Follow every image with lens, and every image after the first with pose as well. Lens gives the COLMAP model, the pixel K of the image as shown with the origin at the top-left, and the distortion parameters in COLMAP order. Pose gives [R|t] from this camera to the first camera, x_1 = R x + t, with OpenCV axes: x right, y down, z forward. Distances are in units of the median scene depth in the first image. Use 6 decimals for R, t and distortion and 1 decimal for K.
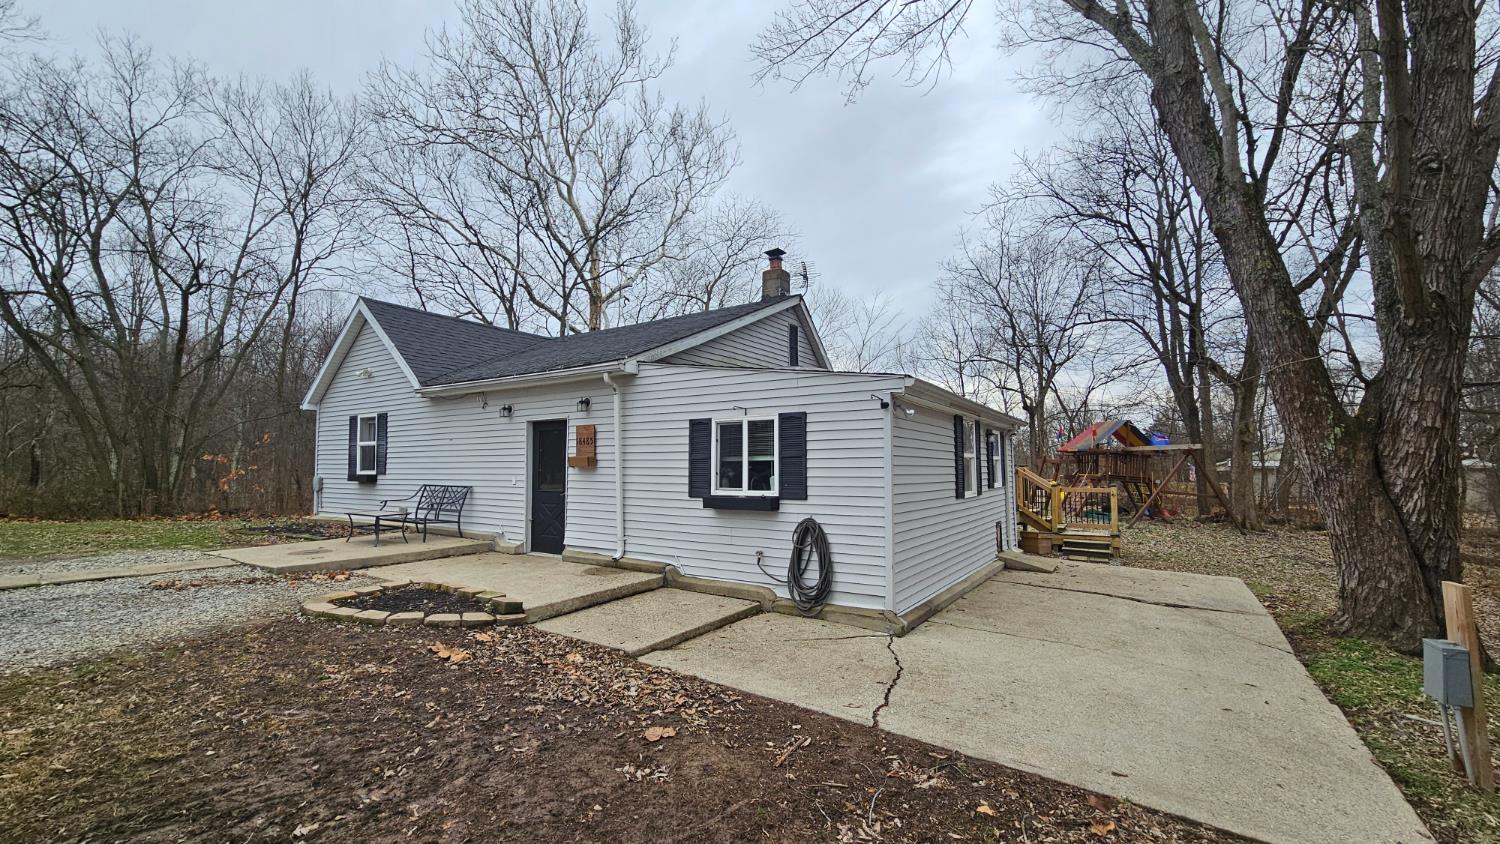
lens RADIAL K [[615.1, 0, 745.7], [0, 615.1, 425.1], [0, 0, 1]] dist [0.000241, -0.000085]
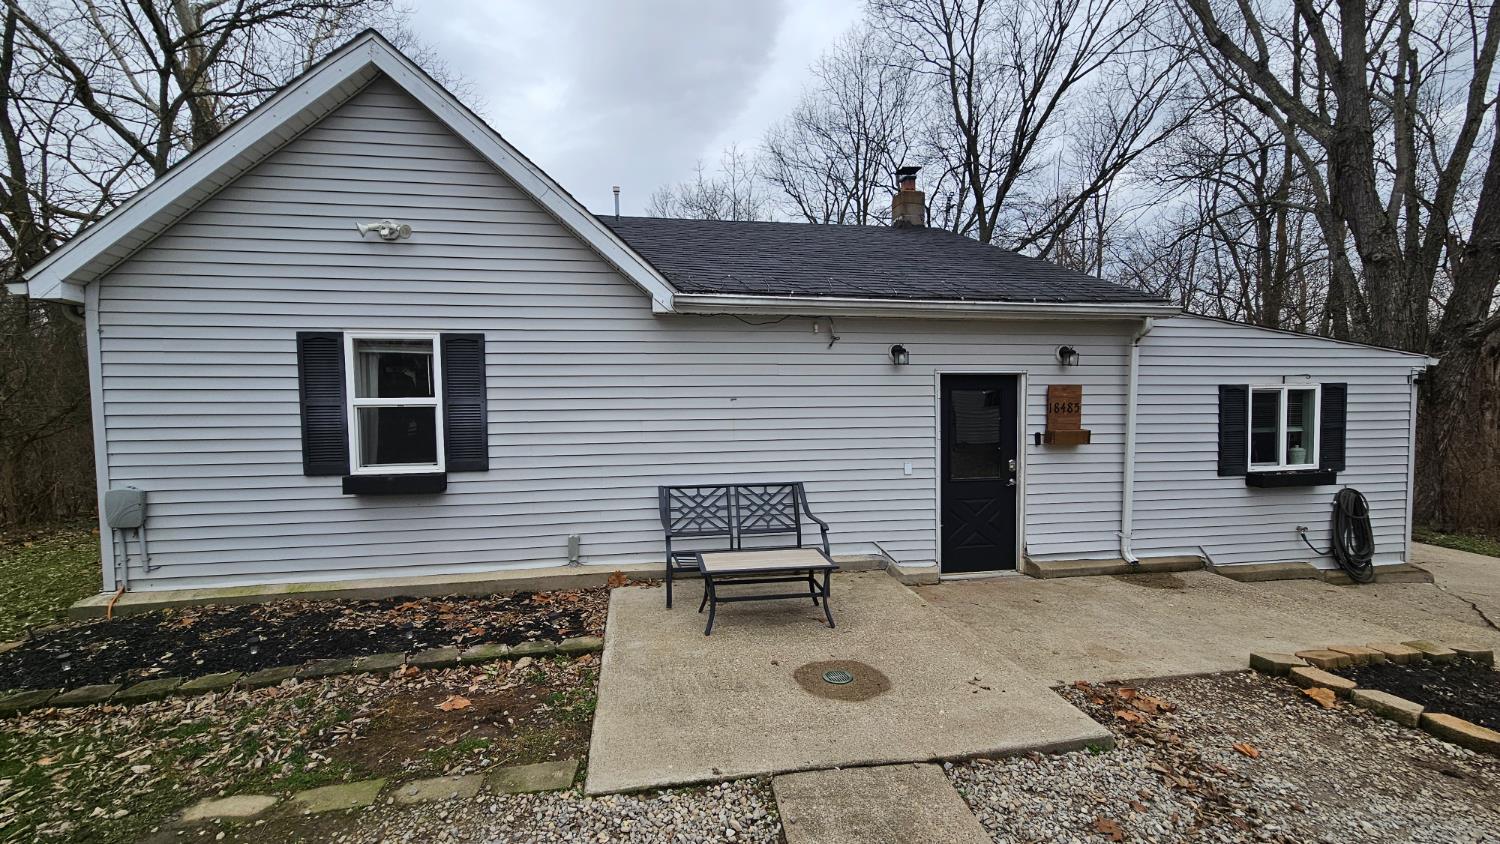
lens RADIAL K [[615.1, 0, 752.3], [0, 615.1, 421.6], [0, 0, 1]] dist [0.000241, -0.000085]
pose [[0.729406, -0.037706, 0.683041, -1.147842], [-0.044152, 0.993803, 0.102010, -0.016949], [-0.682655, -0.104564, 0.723221, 0.831058]]
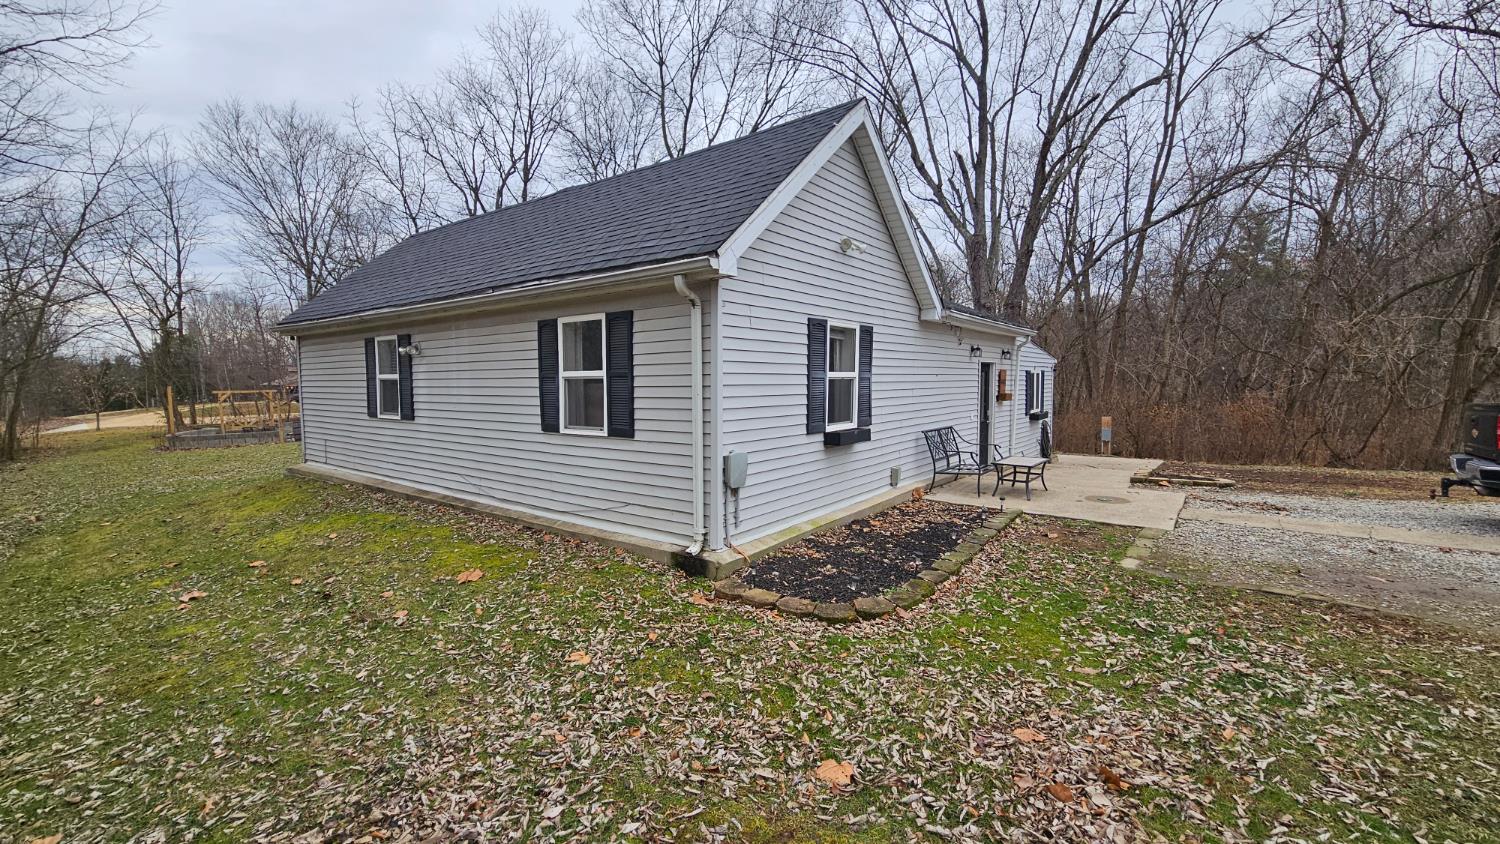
lens RADIAL K [[615.1, 0, 753.3], [0, 615.1, 419.6], [0, 0, 1]] dist [0.000241, -0.000085]
pose [[0.073235, -0.071744, 0.994731, -1.851960], [-0.081878, 0.993610, 0.077691, 0.051079], [-0.993948, -0.087136, 0.066892, 1.632423]]
